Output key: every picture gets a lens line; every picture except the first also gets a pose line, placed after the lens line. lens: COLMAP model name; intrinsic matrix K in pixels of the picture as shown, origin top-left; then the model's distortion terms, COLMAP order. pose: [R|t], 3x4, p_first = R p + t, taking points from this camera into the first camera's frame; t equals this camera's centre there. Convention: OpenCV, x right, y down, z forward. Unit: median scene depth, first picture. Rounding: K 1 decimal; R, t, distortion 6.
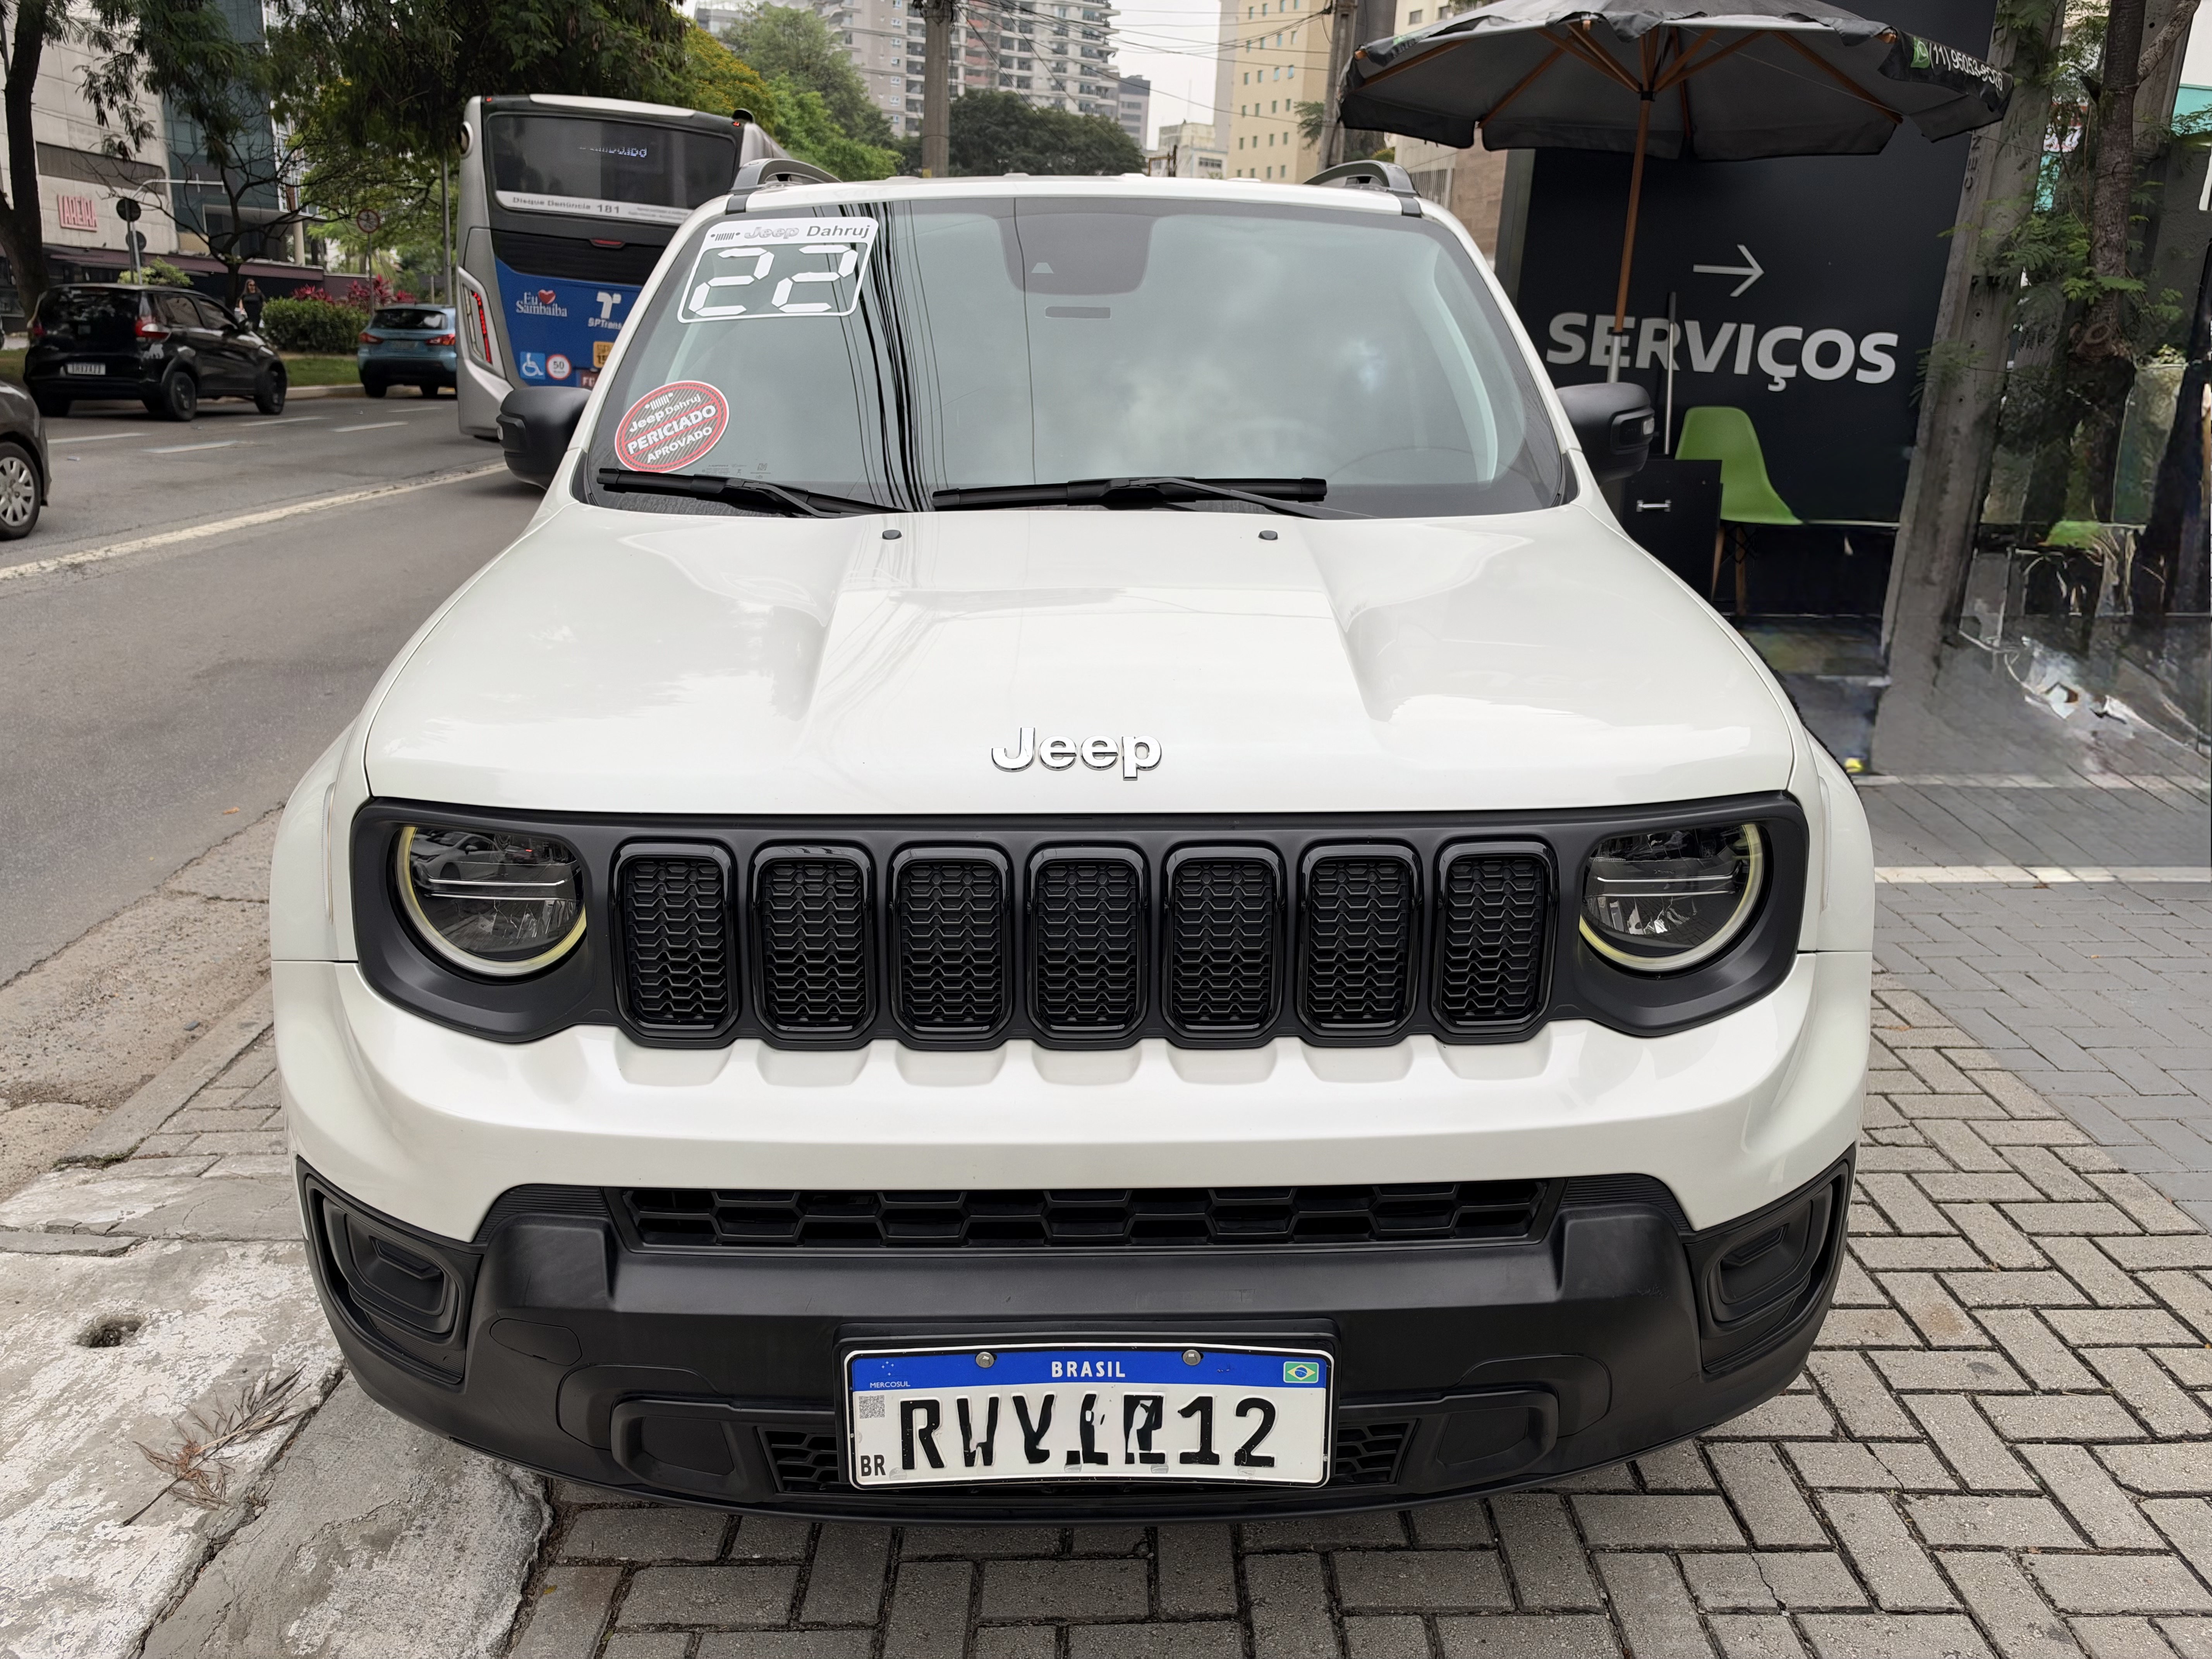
lens RADIAL K [[1630.1, 0, 1106.0], [0, 1630.1, 829.5], [0, 0, 1]] dist [-0.006203, -0.007955]
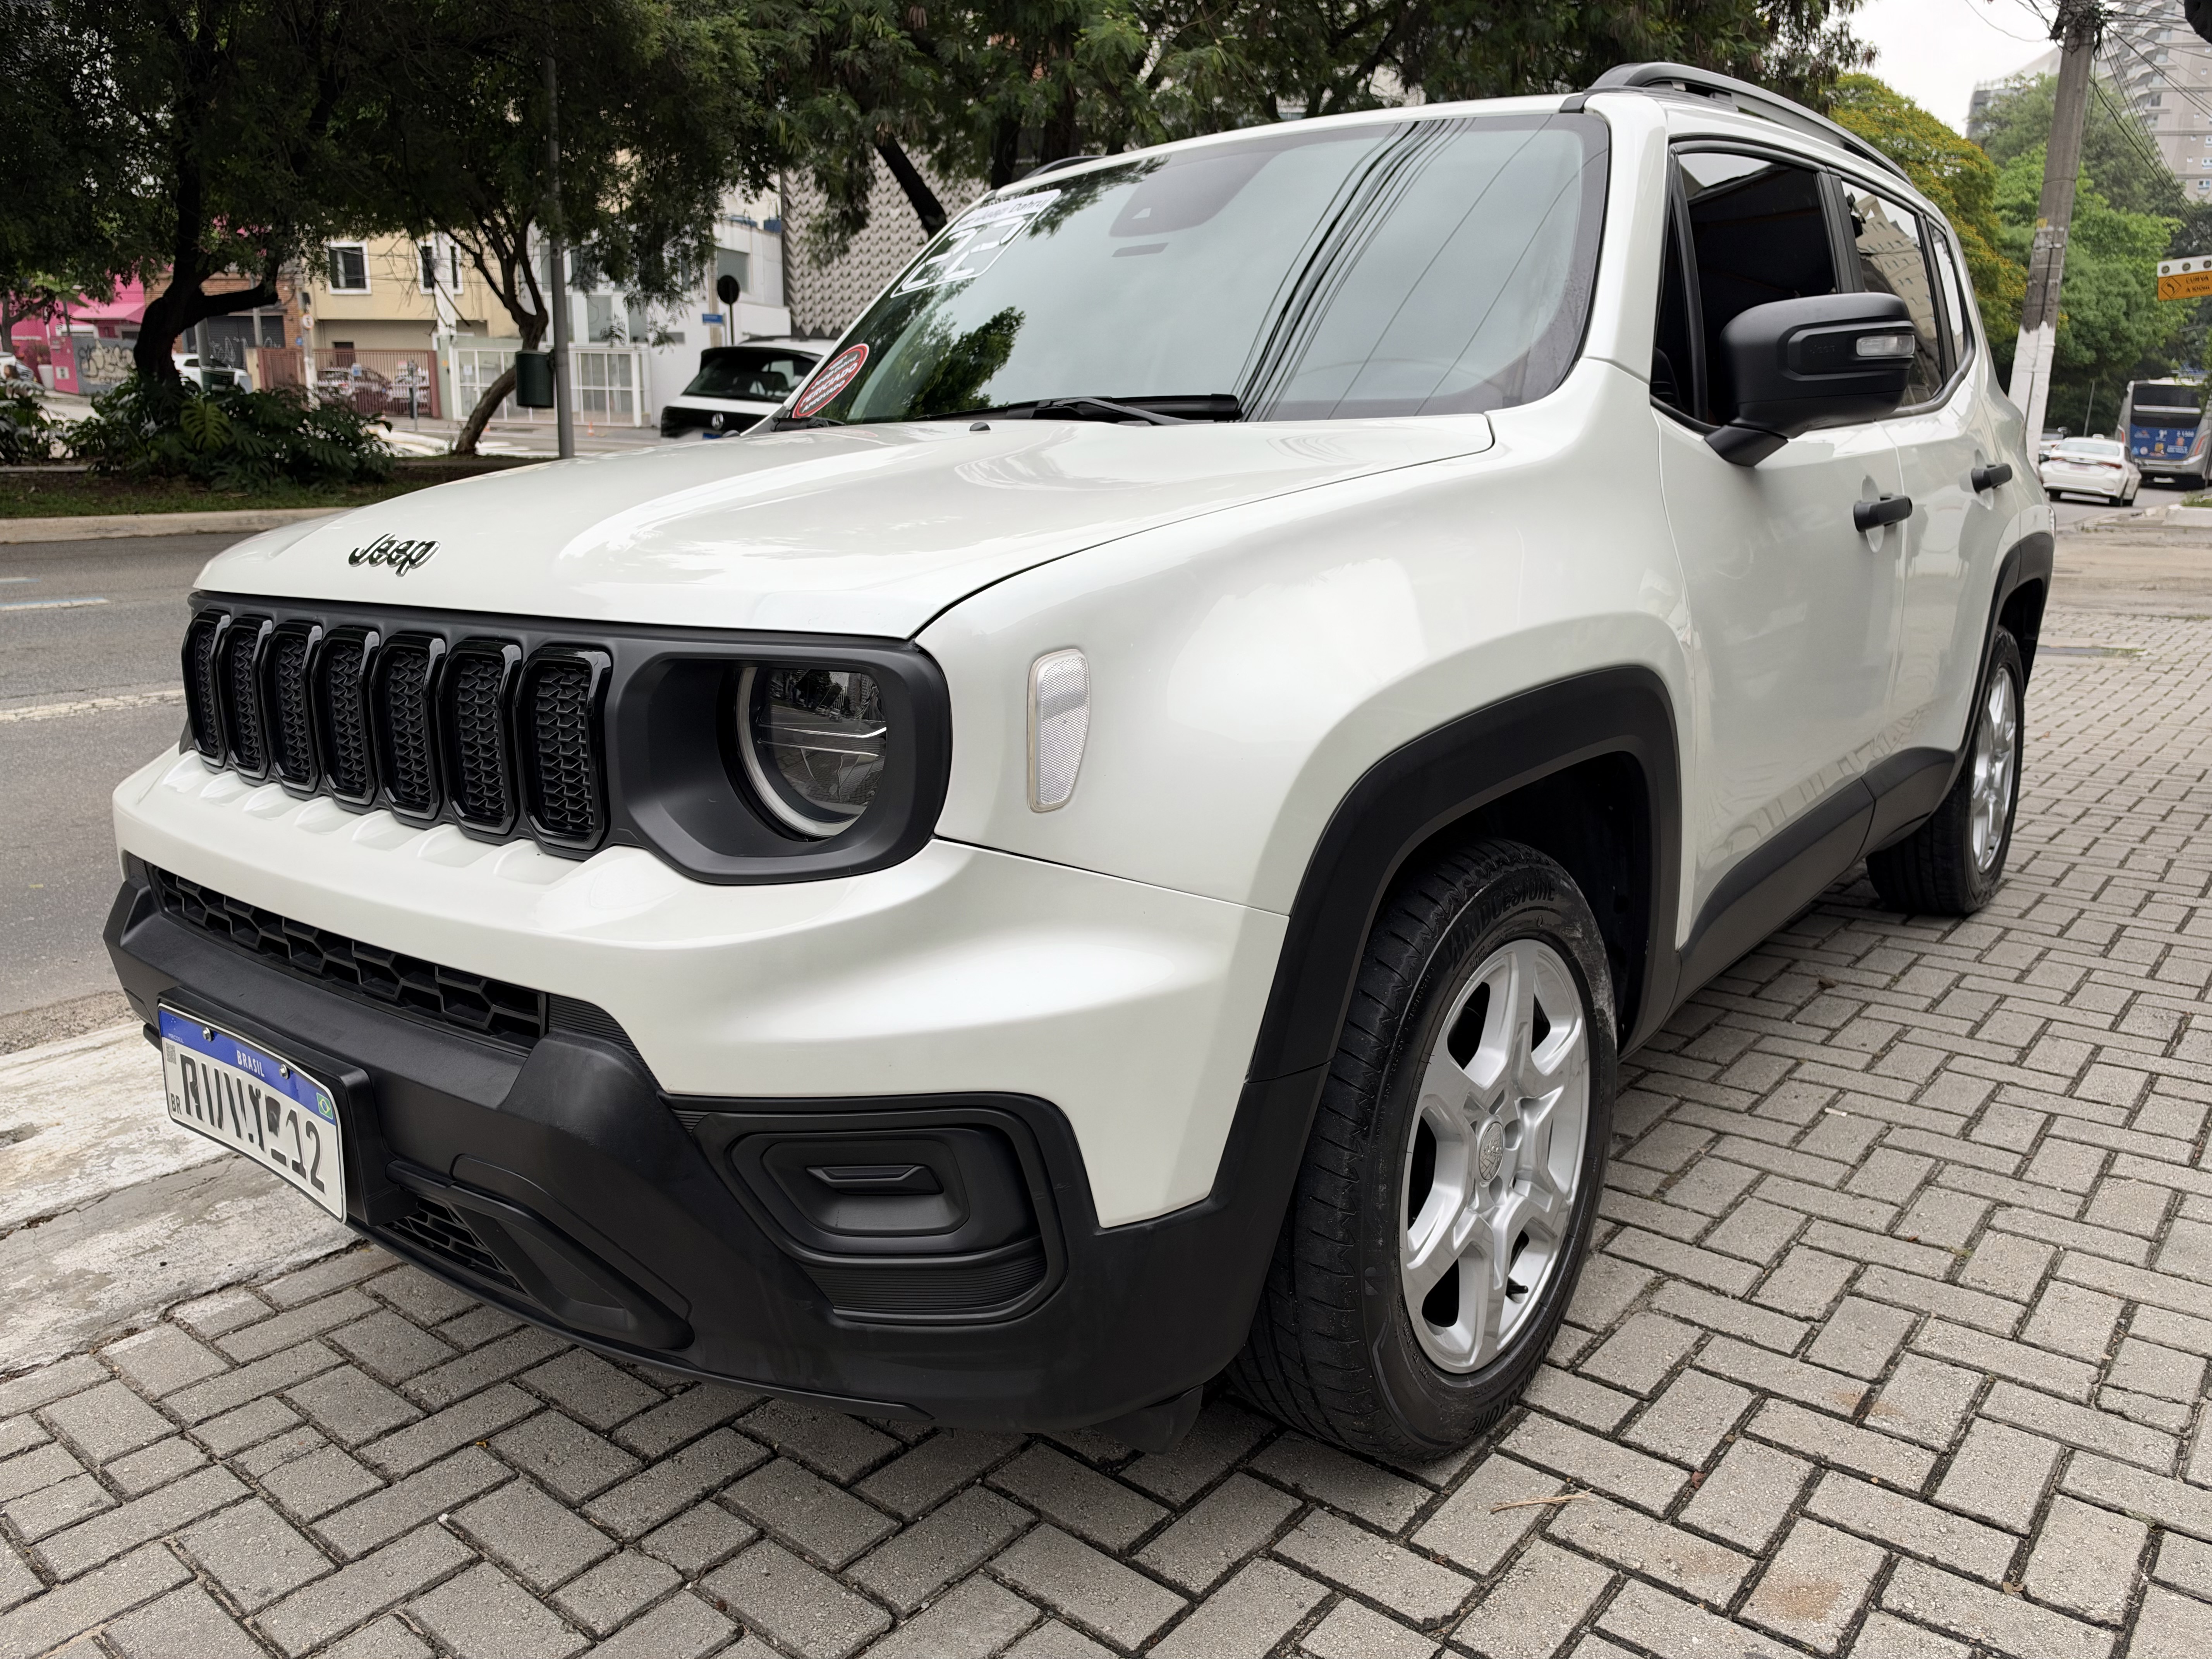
lens RADIAL K [[1630.1, 0, 1106.0], [0, 1630.1, 829.5], [0, 0, 1]] dist [-0.006203, -0.007955]
pose [[0.762004, 0.128088, -0.634778, 0.697314], [-0.167002, 0.985955, -0.001524, 0.039854], [0.625667, 0.107170, 0.772693, 0.276818]]
